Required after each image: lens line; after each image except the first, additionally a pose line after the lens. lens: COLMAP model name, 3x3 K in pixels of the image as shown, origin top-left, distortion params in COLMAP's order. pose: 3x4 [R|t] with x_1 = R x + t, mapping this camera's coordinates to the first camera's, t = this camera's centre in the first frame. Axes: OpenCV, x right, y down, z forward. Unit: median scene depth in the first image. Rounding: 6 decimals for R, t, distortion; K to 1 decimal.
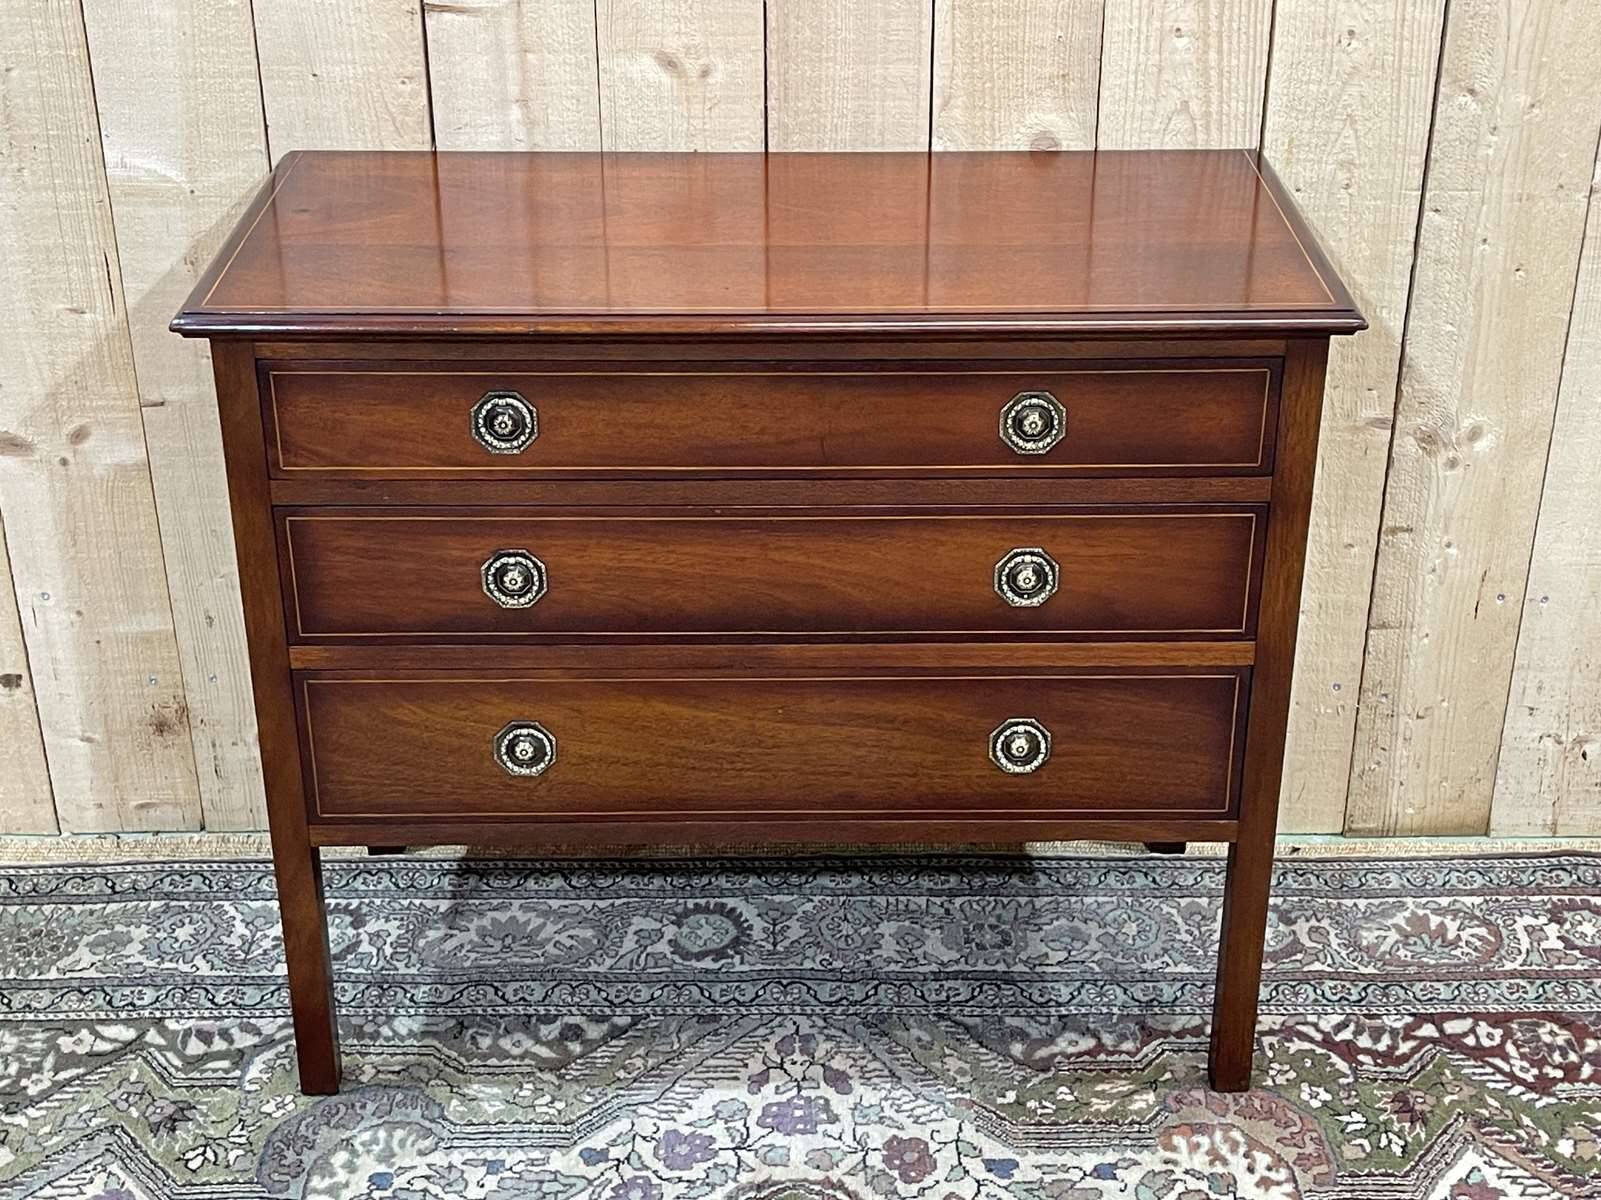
lens RADIAL K [[2338.1, 0, 804.0], [0, 2338.1, 611.8], [0, 0, 1]] dist [0.025935, 0.000000]
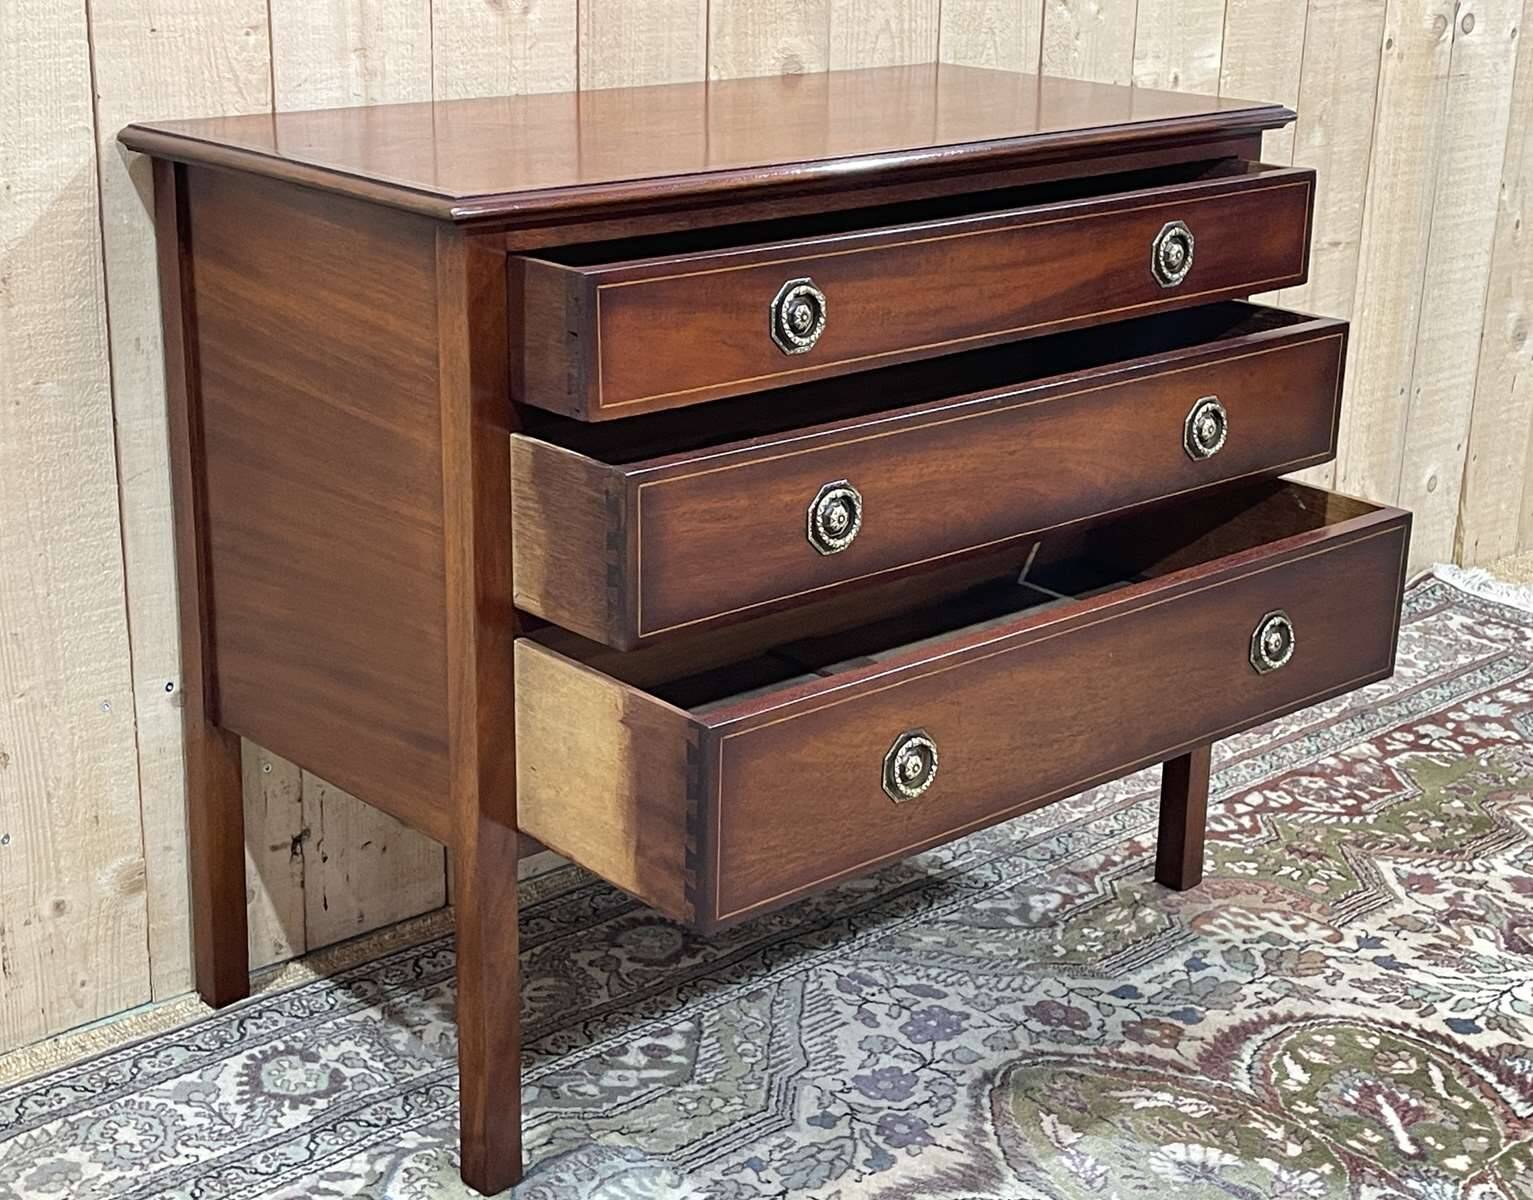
lens RADIAL K [[2414.4, 0, 805.9], [0, 2414.4, 614.9], [0, 0, 1]] dist [0.020651, 0.000000]
pose [[0.733433, -0.200349, 0.649566, -0.637316], [0.291690, 0.955890, -0.034520, 0.070761], [-0.613998, 0.214790, 0.759521, 0.234836]]
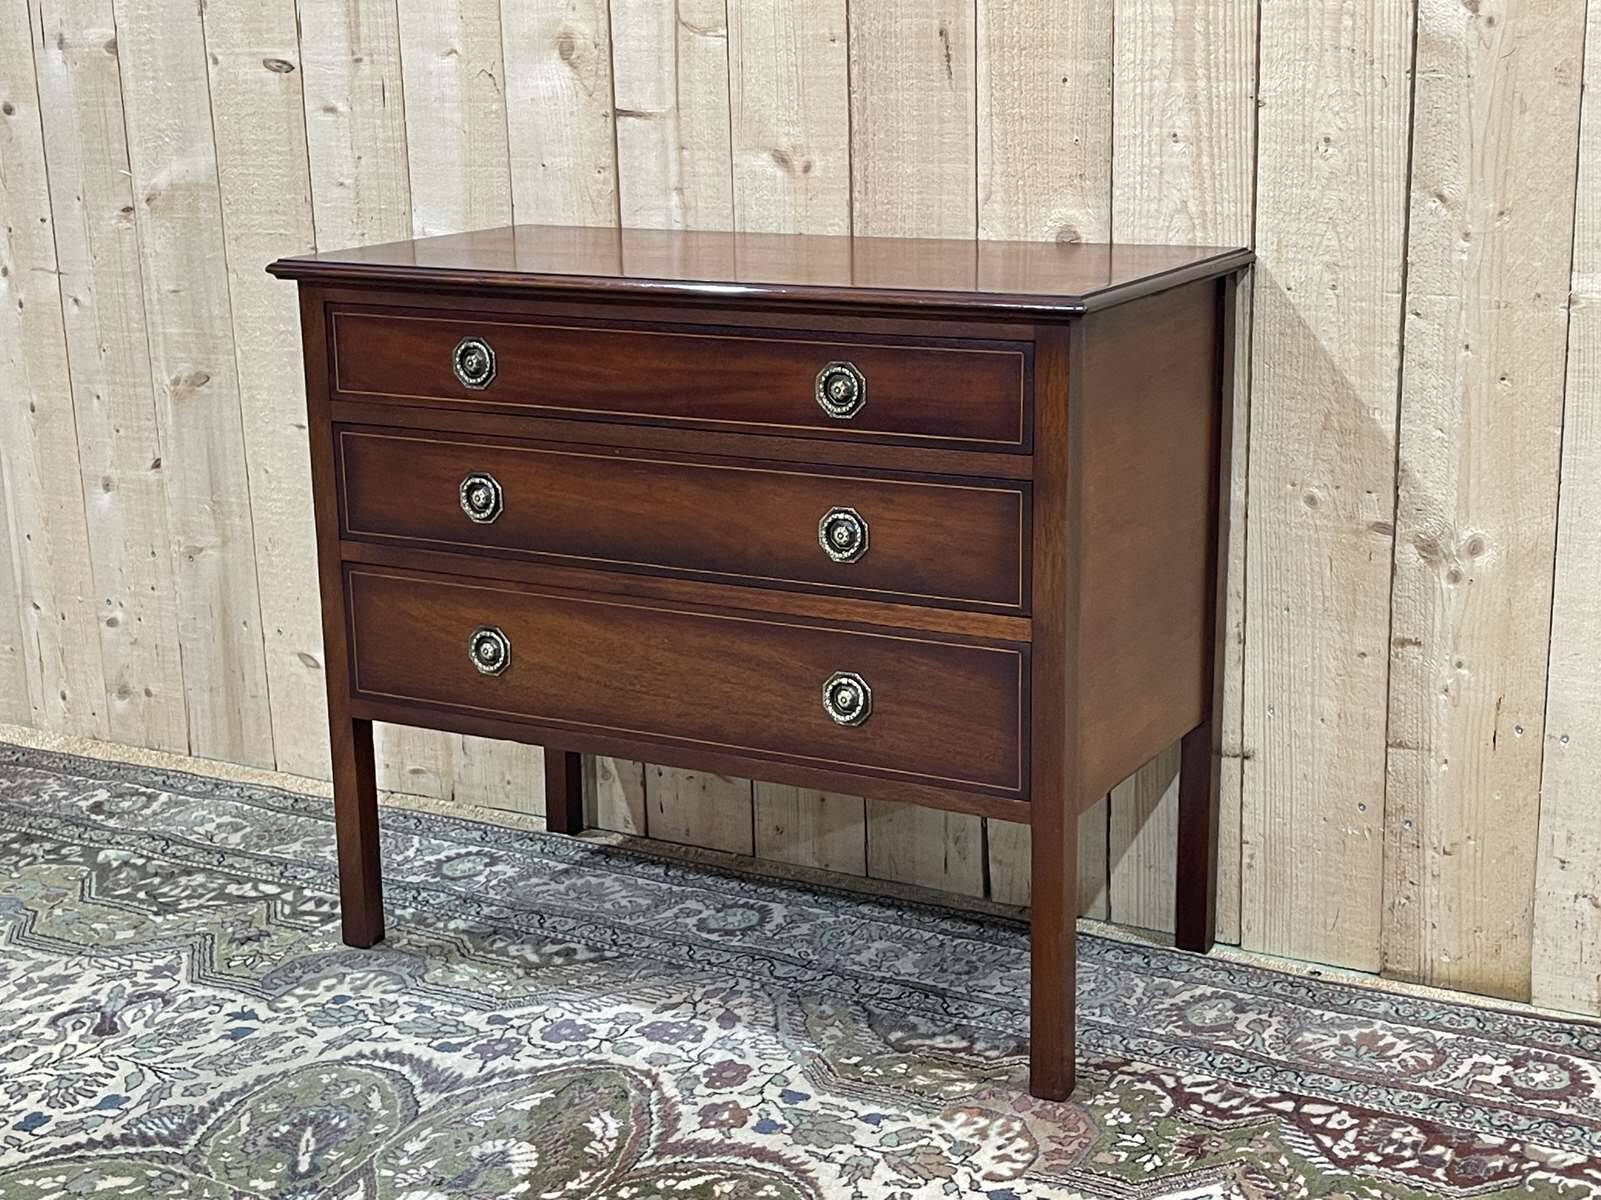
lens RADIAL K [[2338.1, 0, 813.7], [0, 2338.1, 612.5], [0, 0, 1]] dist [0.025935, 0.000000]
pose [[0.872894, 0.107367, -0.475949, 0.553416], [-0.208748, 0.963880, -0.165408, 0.187873], [0.440998, 0.243737, 0.863778, 0.013455]]
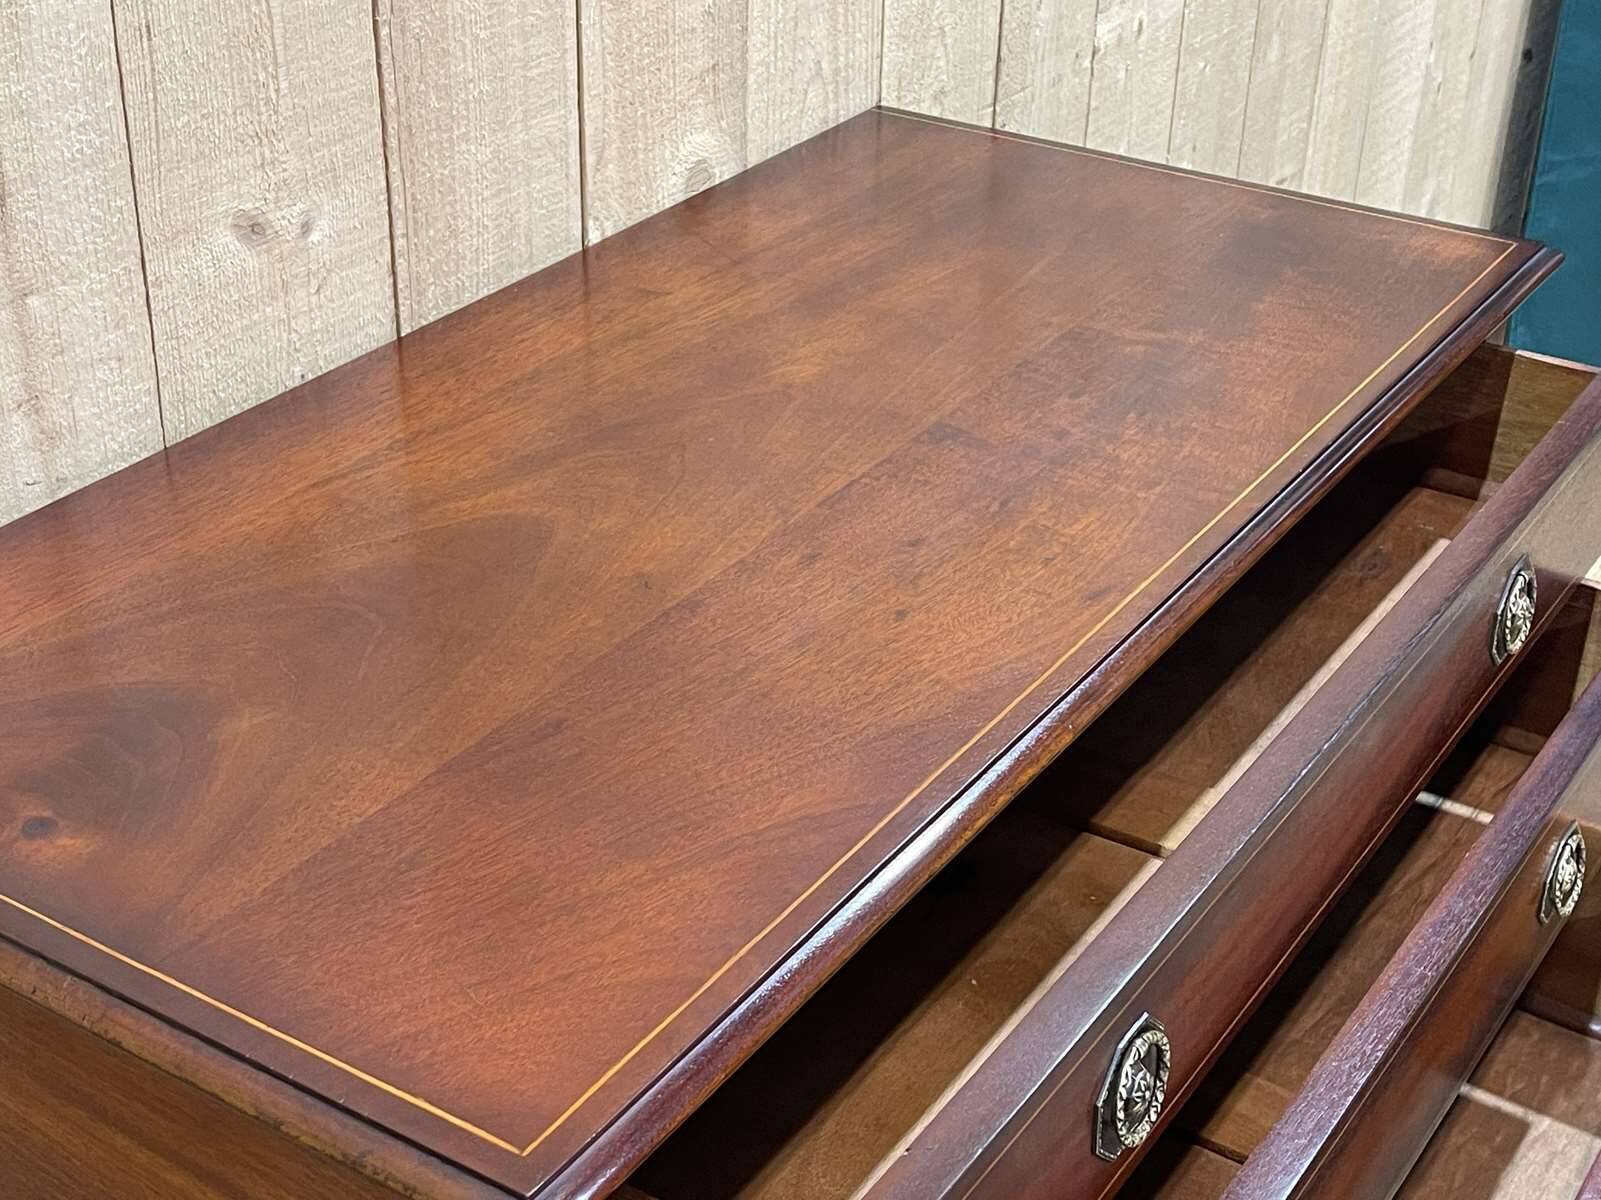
lens RADIAL K [[2338.1, 0, 796.9], [0, 2338.1, 607.5], [0, 0, 1]] dist [0.025935, 0.000000]
pose [[0.549343, -0.405216, 0.730769, -0.386123], [0.372234, 0.901651, 0.220150, -0.225009], [-0.748107, 0.151079, 0.646151, 0.593924]]
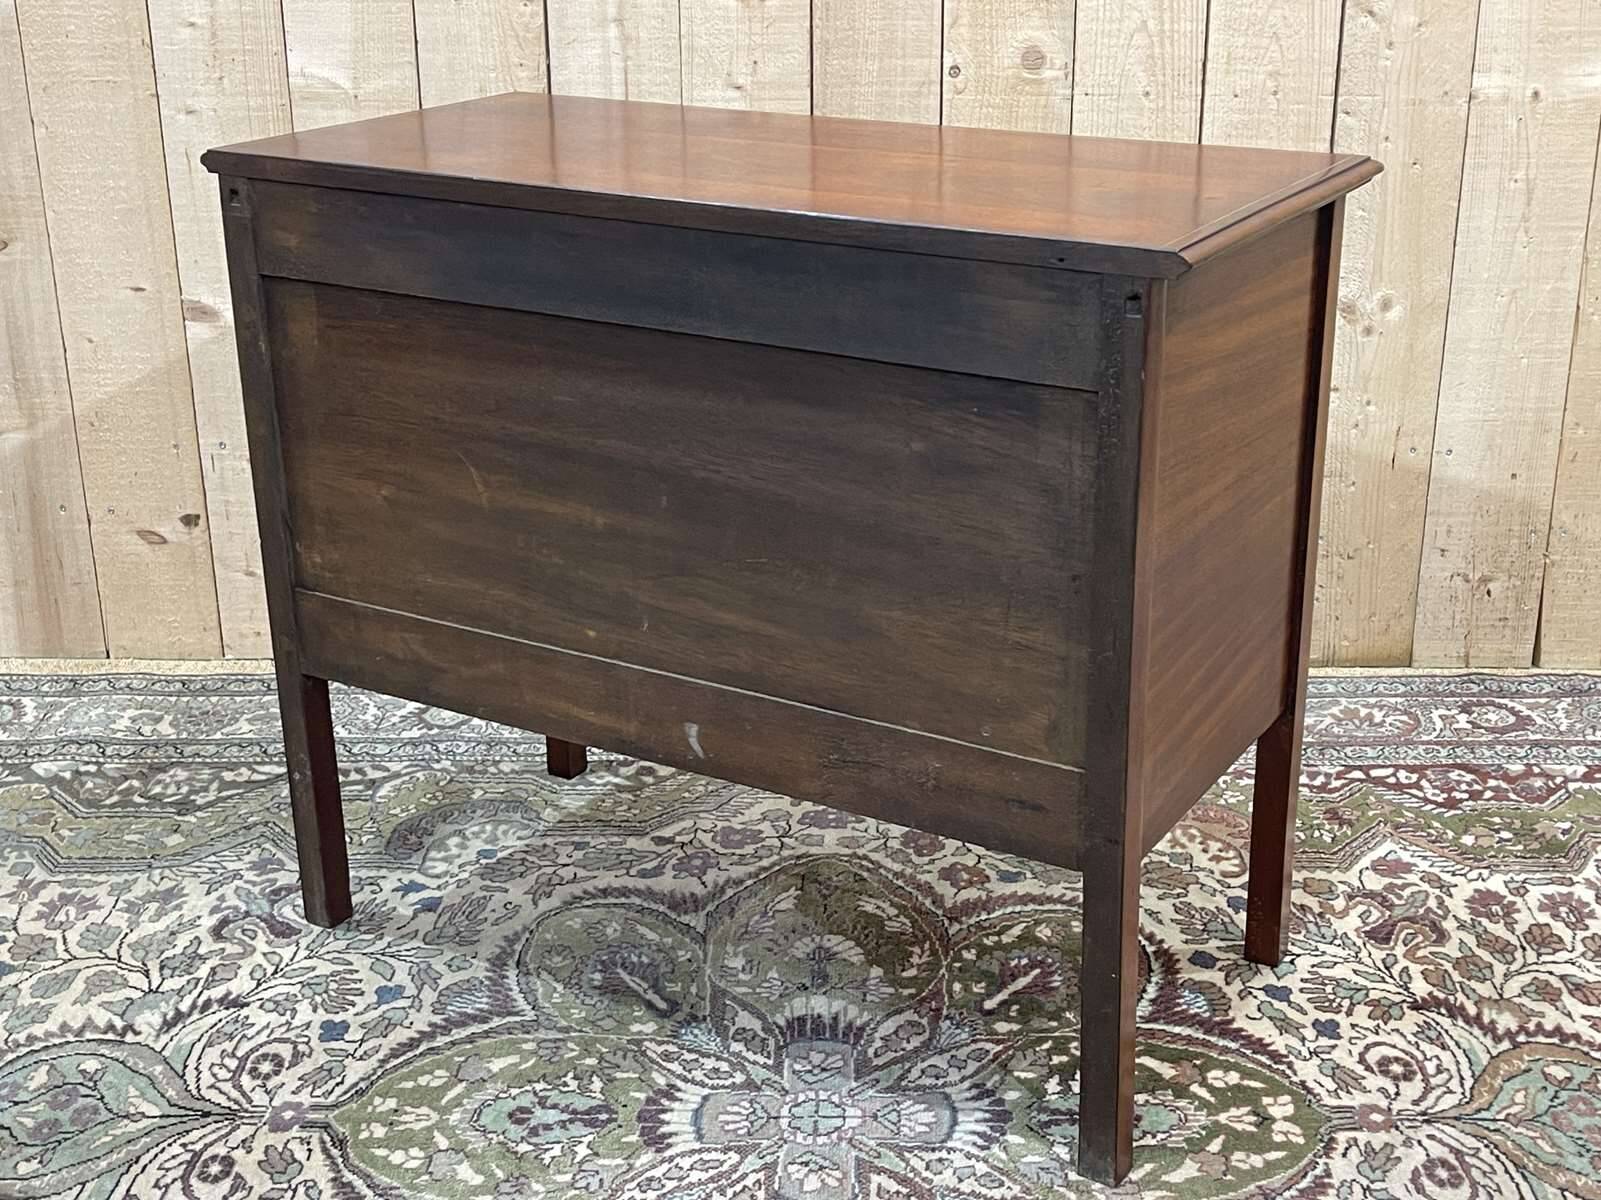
lens RADIAL K [[2108.0, 0, 832.9], [0, 2108.0, 619.7], [0, 0, 1]] dist [0.022193, 0.000000]
pose [[0.999910, 0.004734, -0.012574, 0.011040], [-0.006246, 0.992383, -0.123035, 0.241112], [0.011896, 0.123102, 0.992323, -0.090629]]
